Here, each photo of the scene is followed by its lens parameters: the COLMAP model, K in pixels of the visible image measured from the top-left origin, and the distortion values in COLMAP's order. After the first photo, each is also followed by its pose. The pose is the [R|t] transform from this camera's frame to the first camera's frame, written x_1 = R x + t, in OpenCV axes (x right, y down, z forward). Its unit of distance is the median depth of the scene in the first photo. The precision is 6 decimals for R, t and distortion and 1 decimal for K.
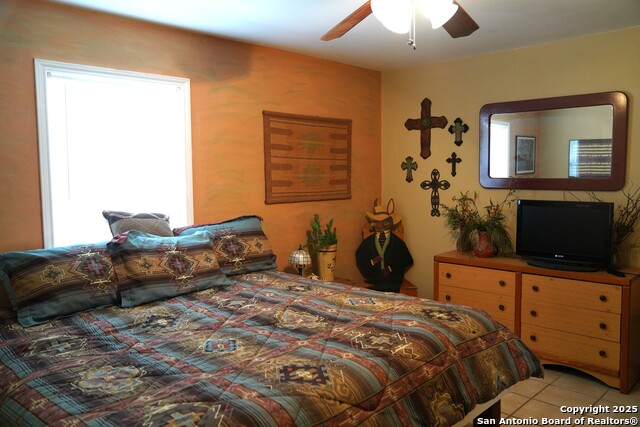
lens RADIAL K [[513.1, 0, 317.8], [0, 513.1, 211.0], [0, 0, 1]] dist [-0.071673, 0.000236]
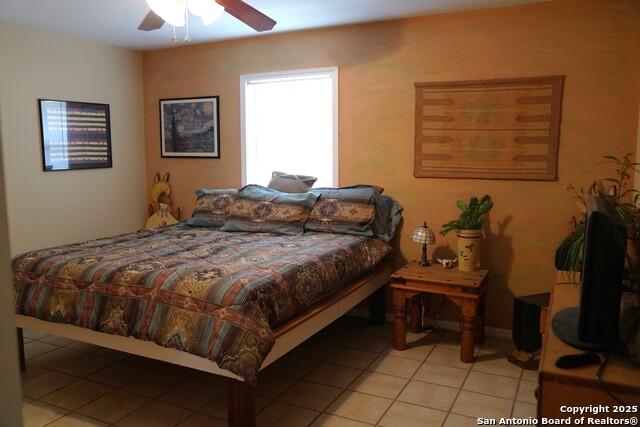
lens RADIAL K [[513.1, 0, 317.9], [0, 513.1, 216.5], [0, 0, 1]] dist [-0.071673, 0.000236]
pose [[0.294124, 0.128912, -0.947034, 0.791874], [-0.072593, 0.991013, 0.112353, -0.035922], [0.953006, 0.035702, 0.300839, 0.522909]]
